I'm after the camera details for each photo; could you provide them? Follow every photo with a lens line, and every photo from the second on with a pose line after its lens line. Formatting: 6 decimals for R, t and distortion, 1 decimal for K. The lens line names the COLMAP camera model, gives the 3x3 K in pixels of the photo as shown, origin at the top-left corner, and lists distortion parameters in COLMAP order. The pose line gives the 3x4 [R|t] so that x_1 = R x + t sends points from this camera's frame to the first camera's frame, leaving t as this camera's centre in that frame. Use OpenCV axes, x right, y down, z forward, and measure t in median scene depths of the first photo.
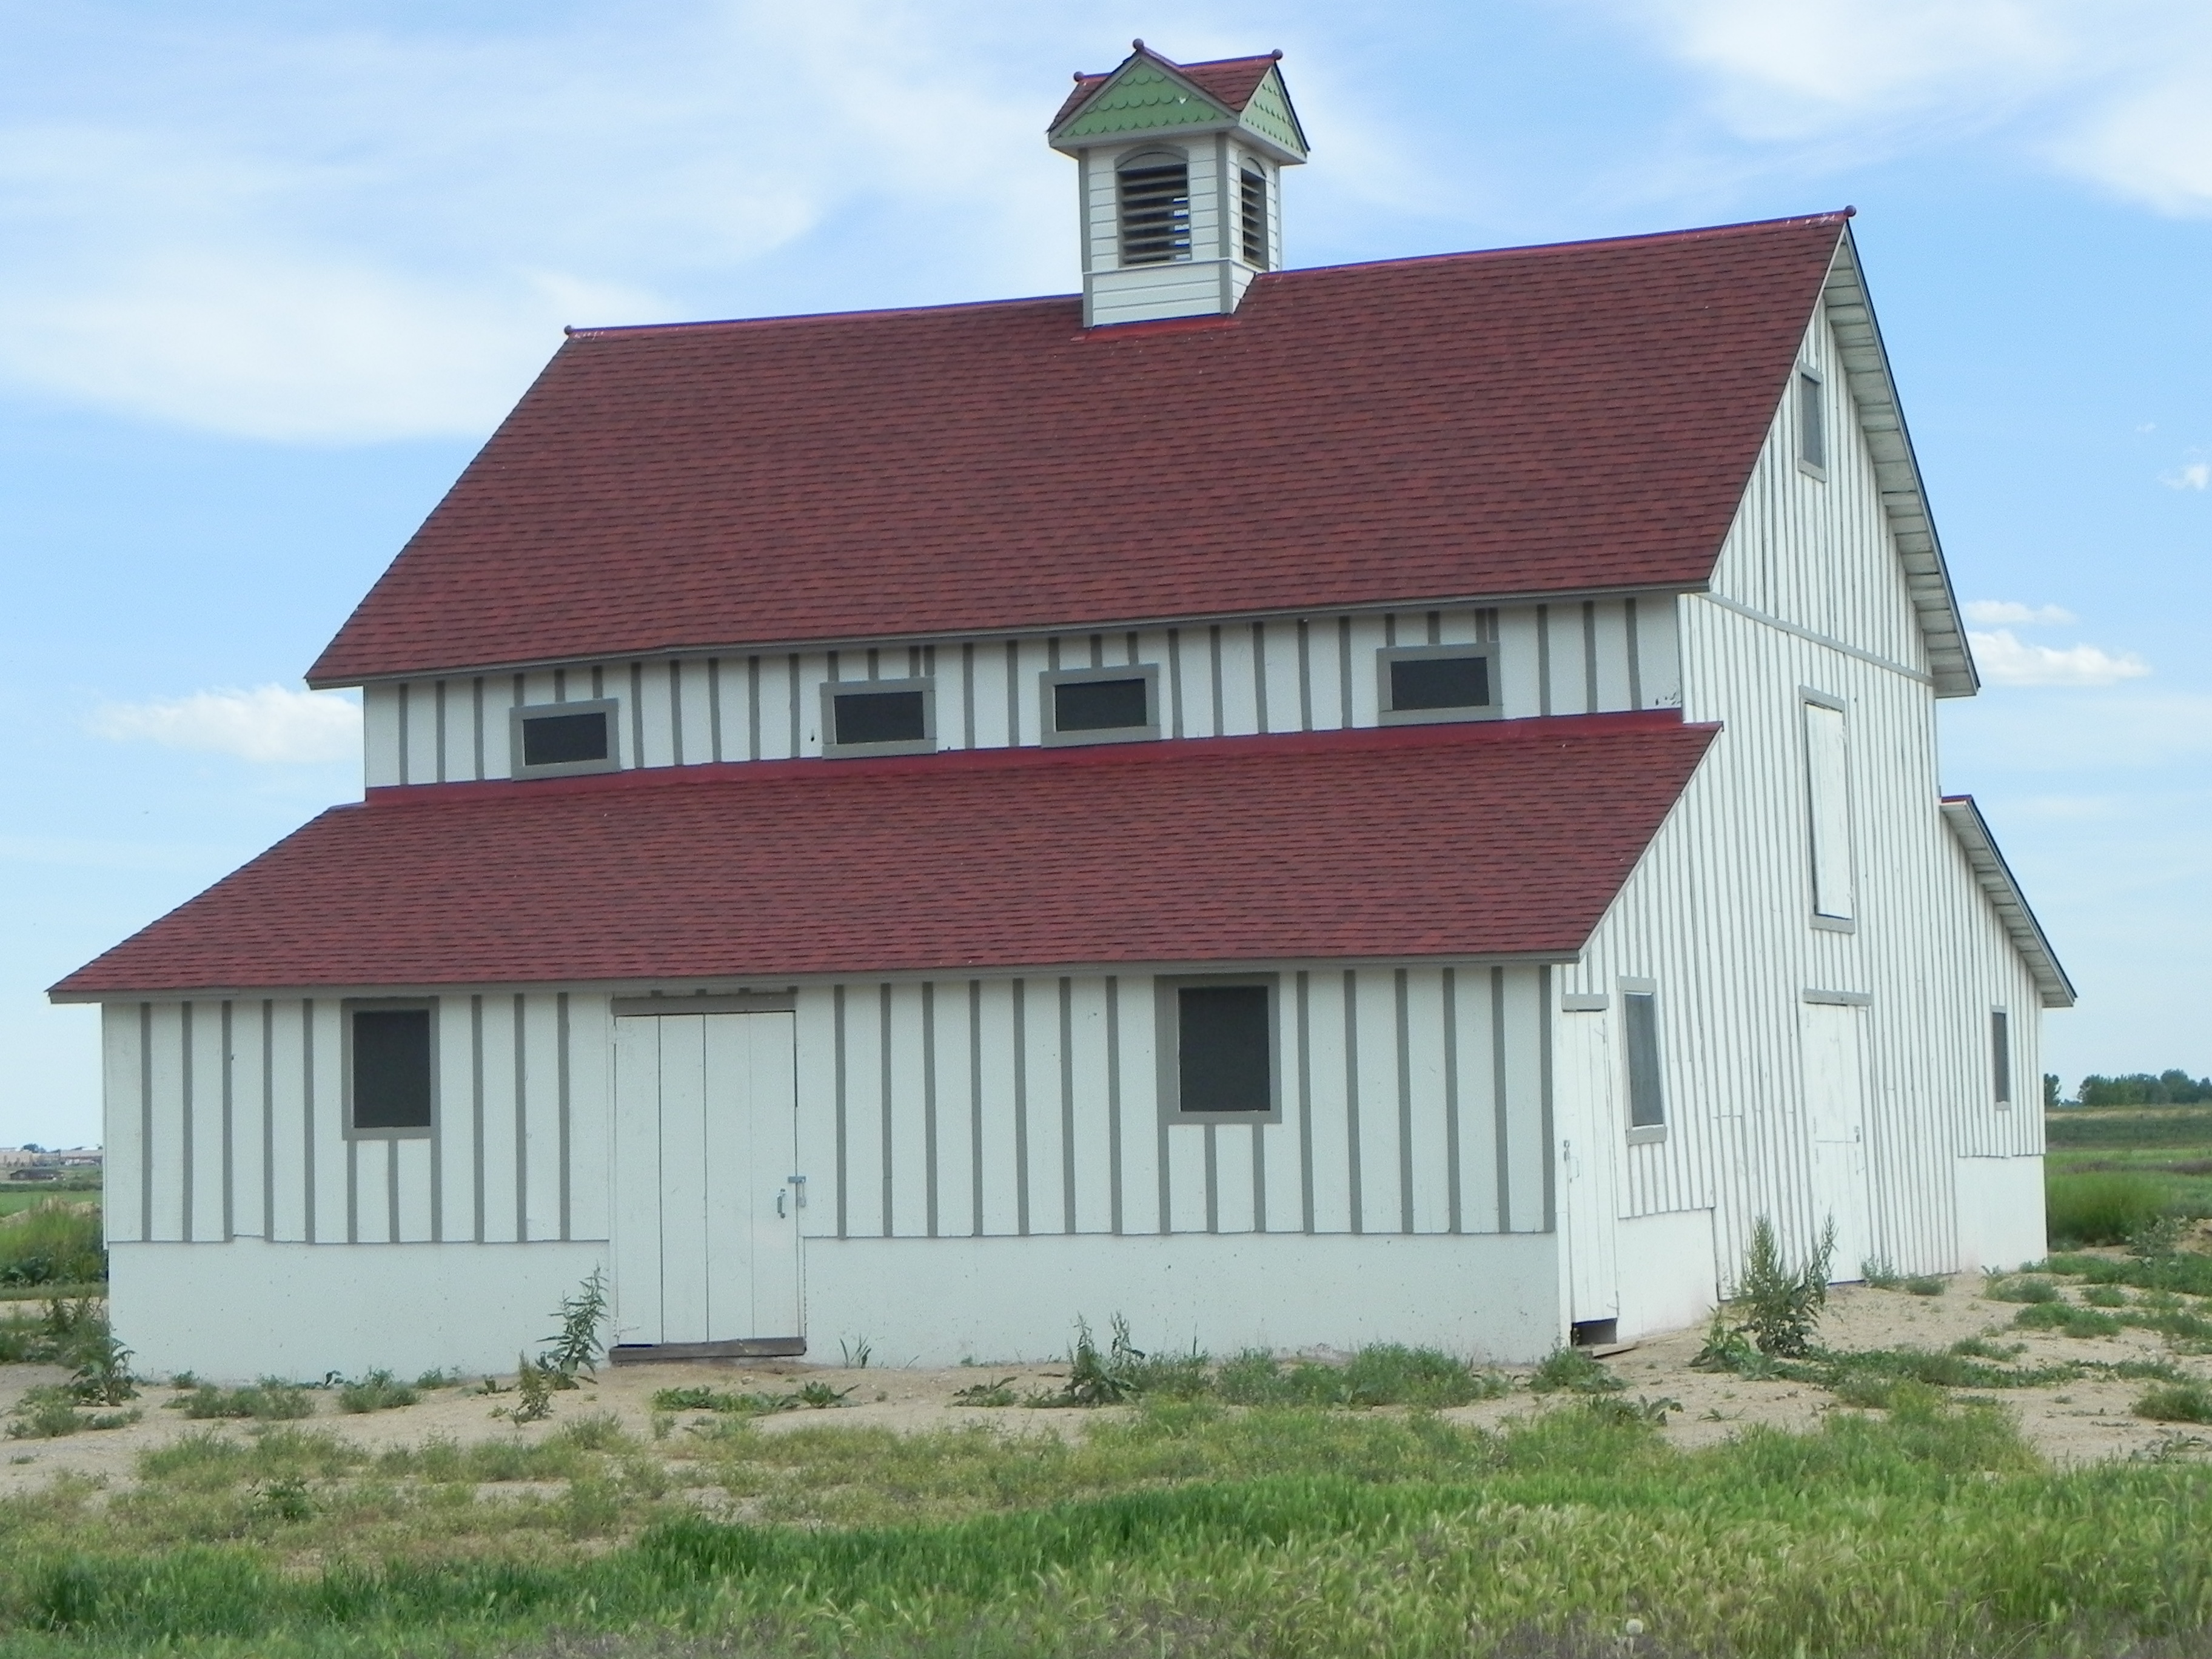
lens RADIAL K [[5002.3, 0, 1183.7], [0, 5002.3, 776.8], [0, 0, 1]] dist [-0.044948, 0.000000]
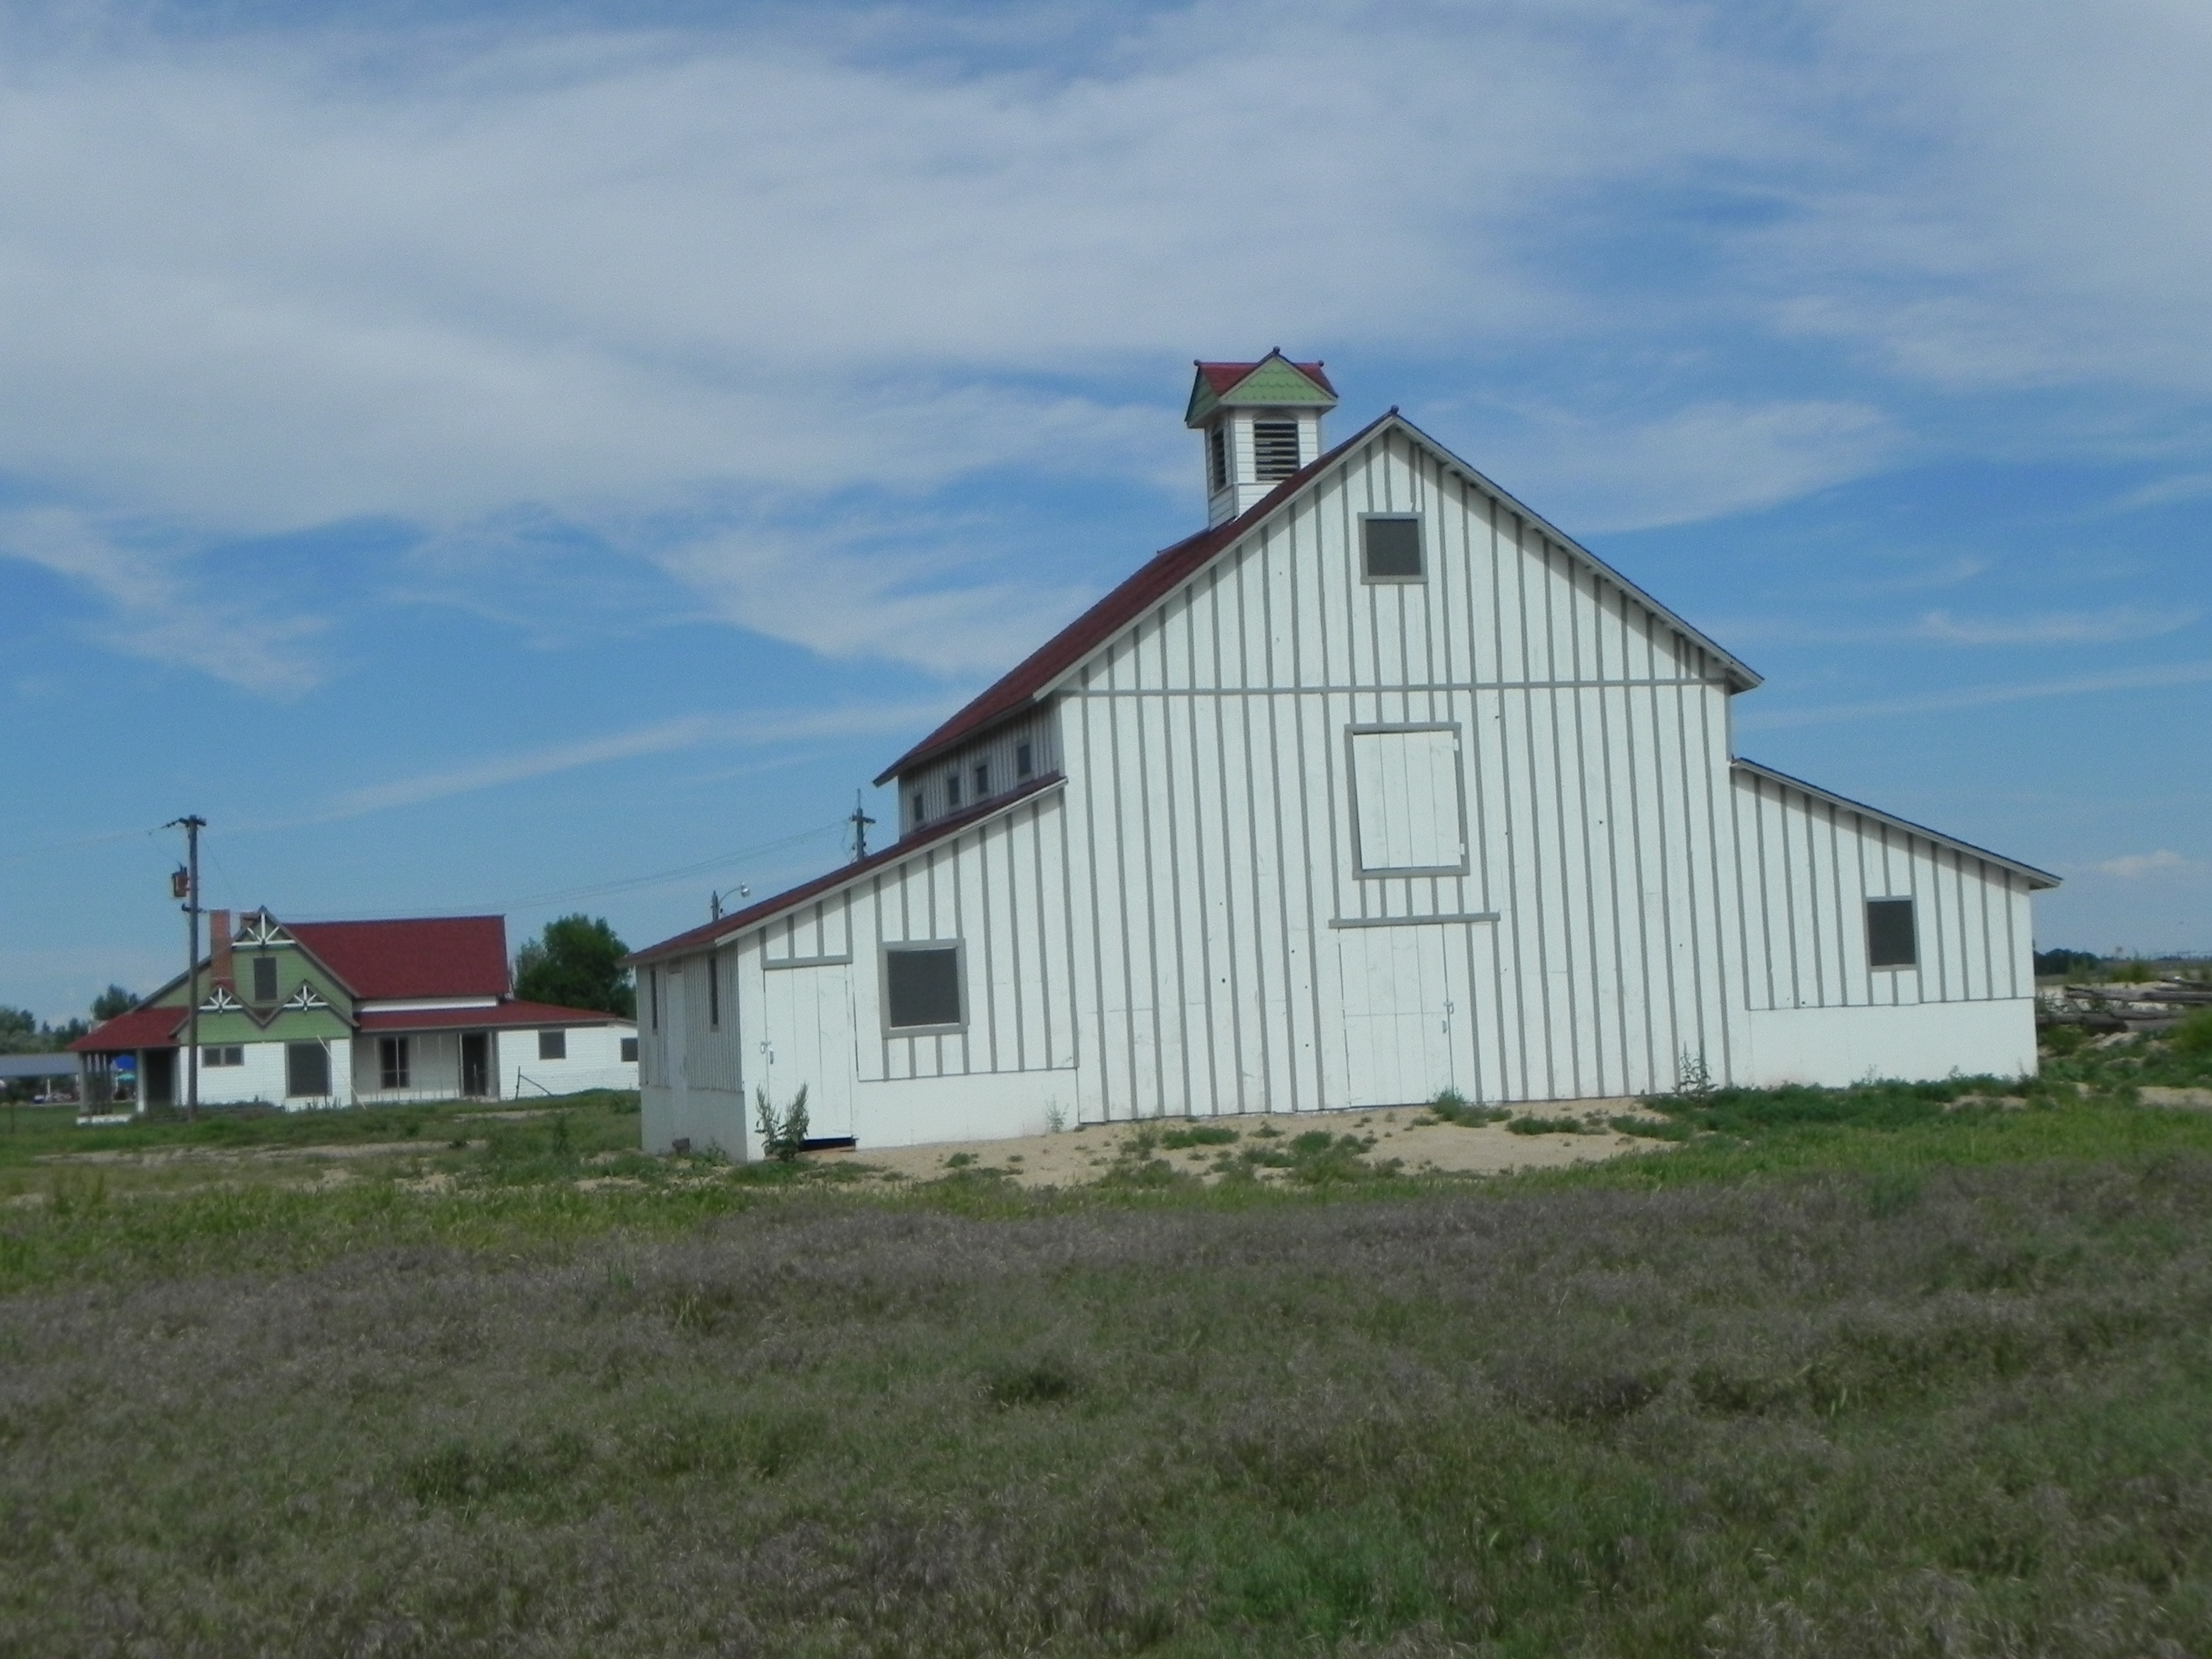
lens RADIAL K [[3359.8, 0, 1106.8], [0, 3359.8, 790.9], [0, 0, 1]] dist [-0.028804, 0.000000]
pose [[0.571795, -0.064422, -0.817864, 1.017599], [0.098051, 0.995133, -0.009835, 0.005701], [0.814516, -0.074568, 0.575328, 0.360115]]
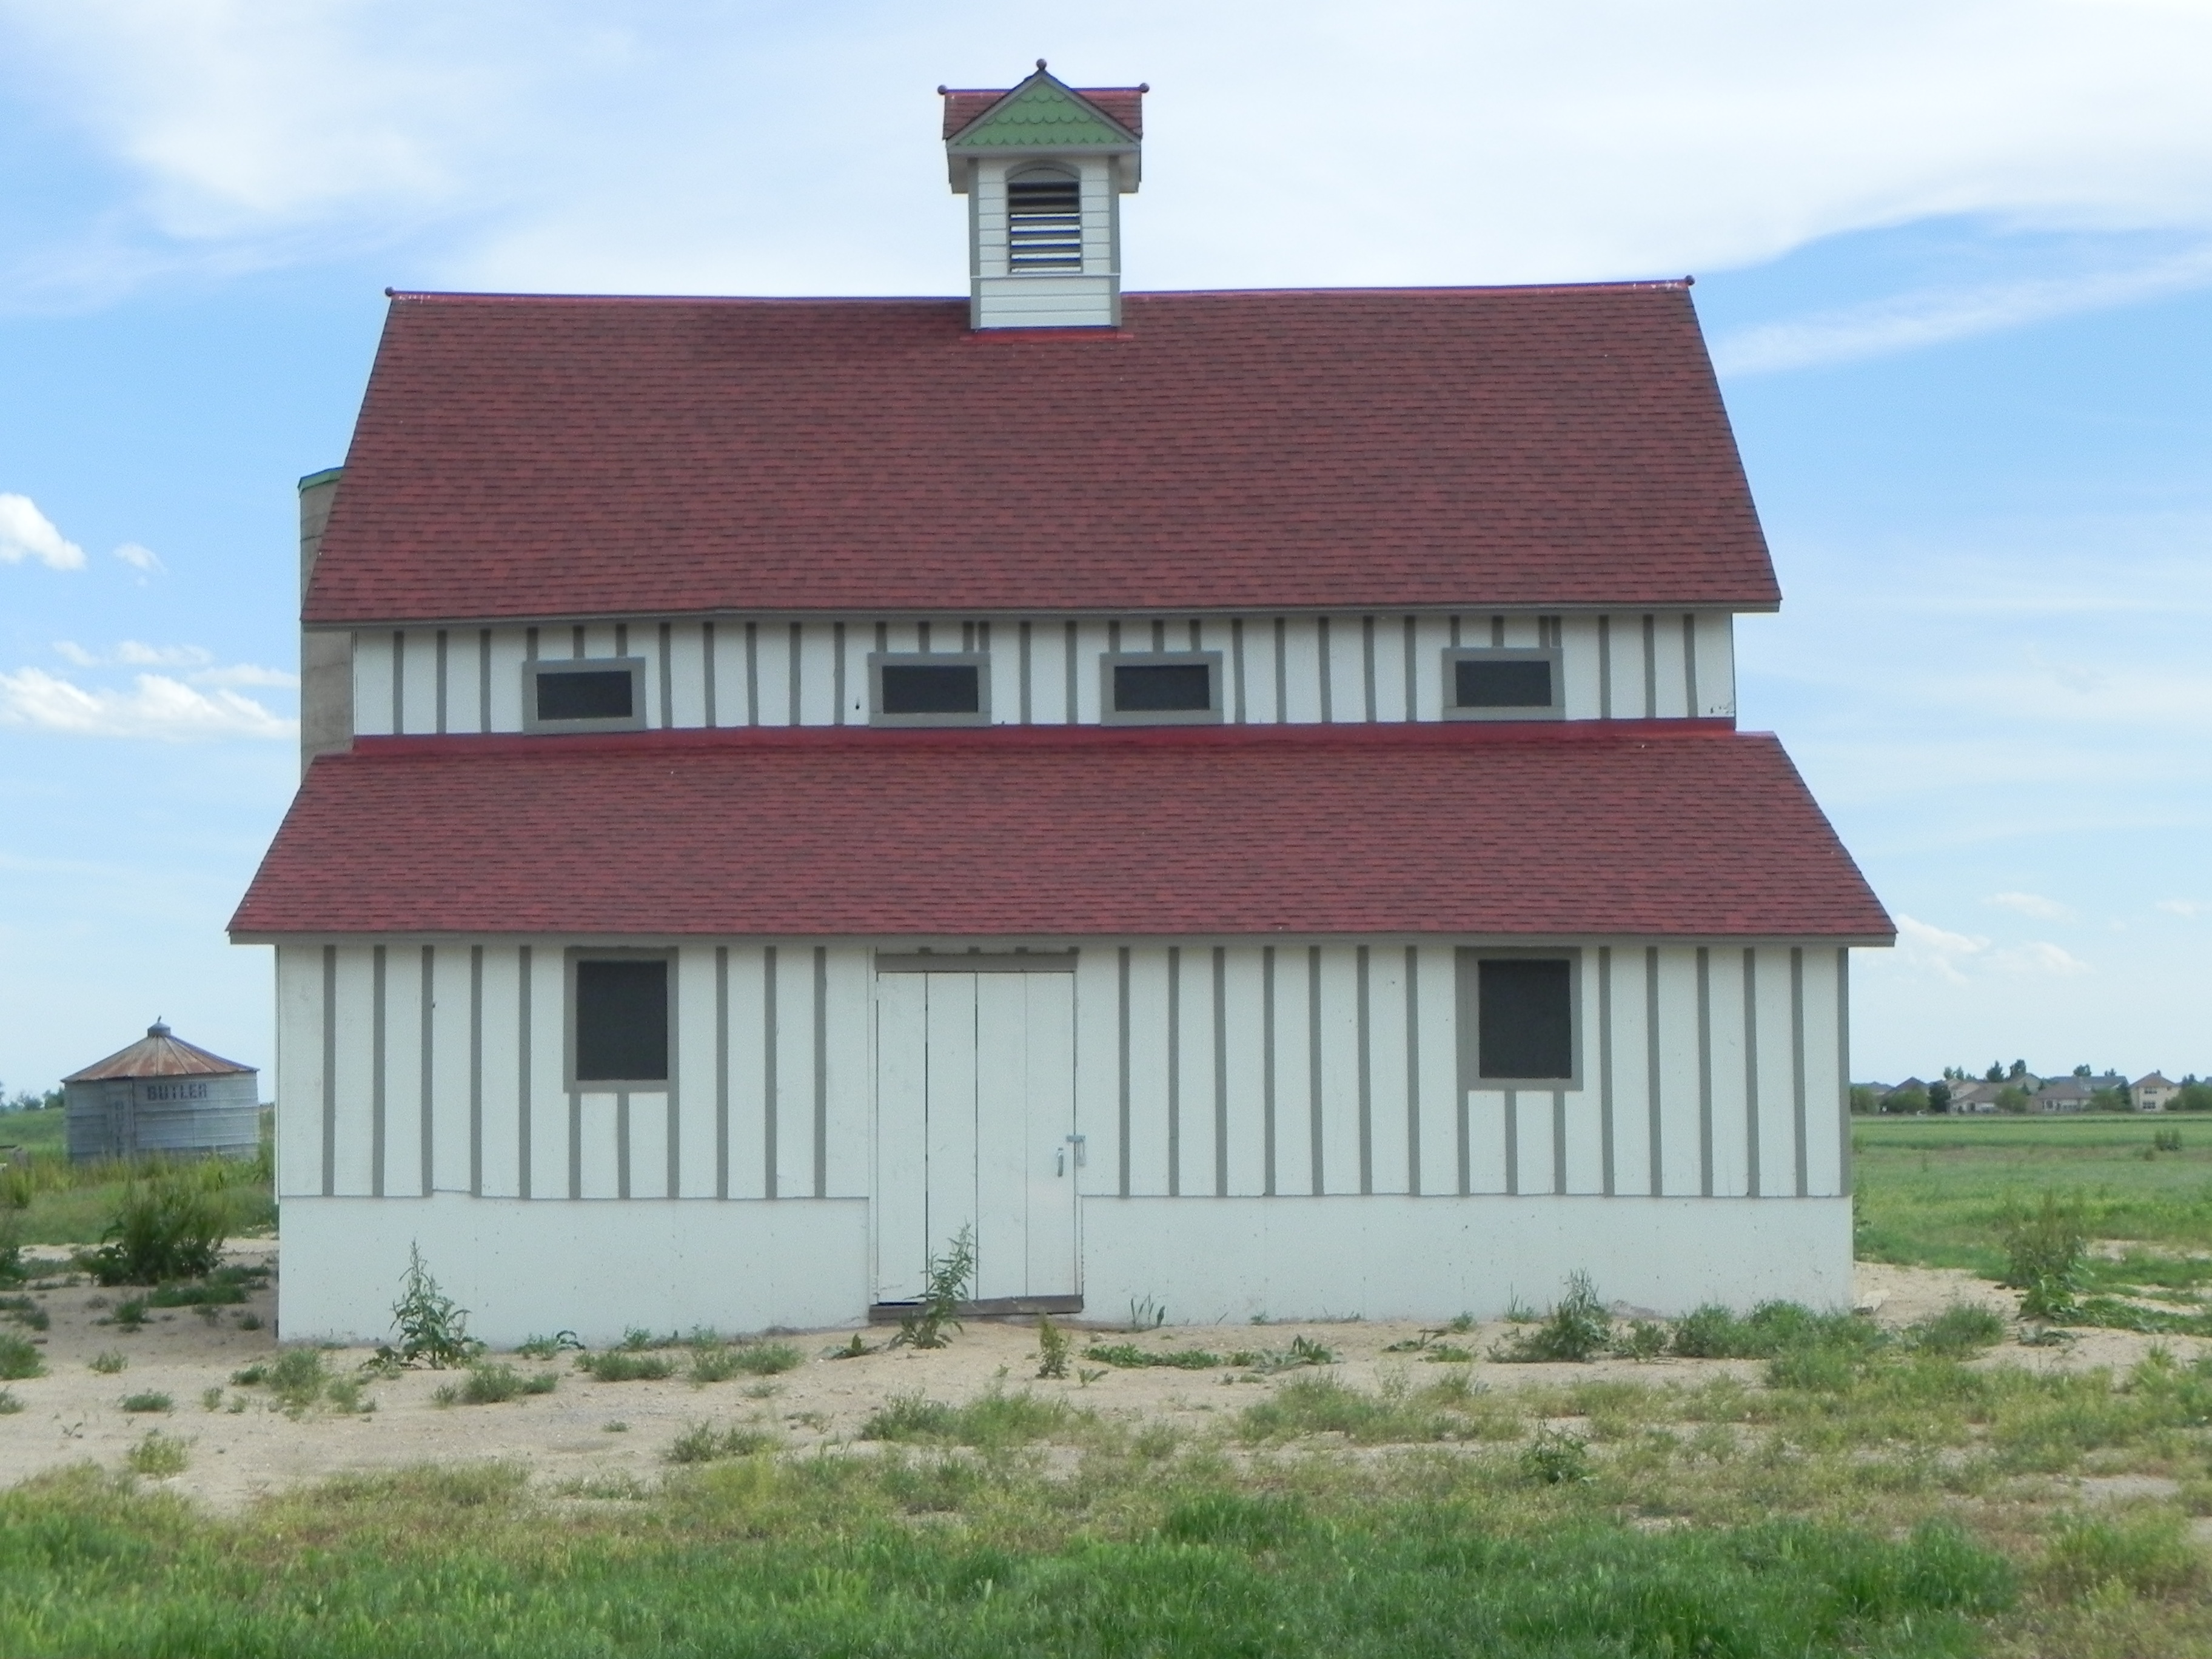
lens RADIAL K [[4287.7, 0, 1167.0], [0, 4287.7, 779.7], [0, 0, 1]] dist [-0.029779, 0.000000]
pose [[0.929468, 0.043345, 0.366347, -0.353552], [-0.040609, 0.999060, -0.015174, 0.018960], [-0.366661, -0.000773, 0.930354, 0.172696]]
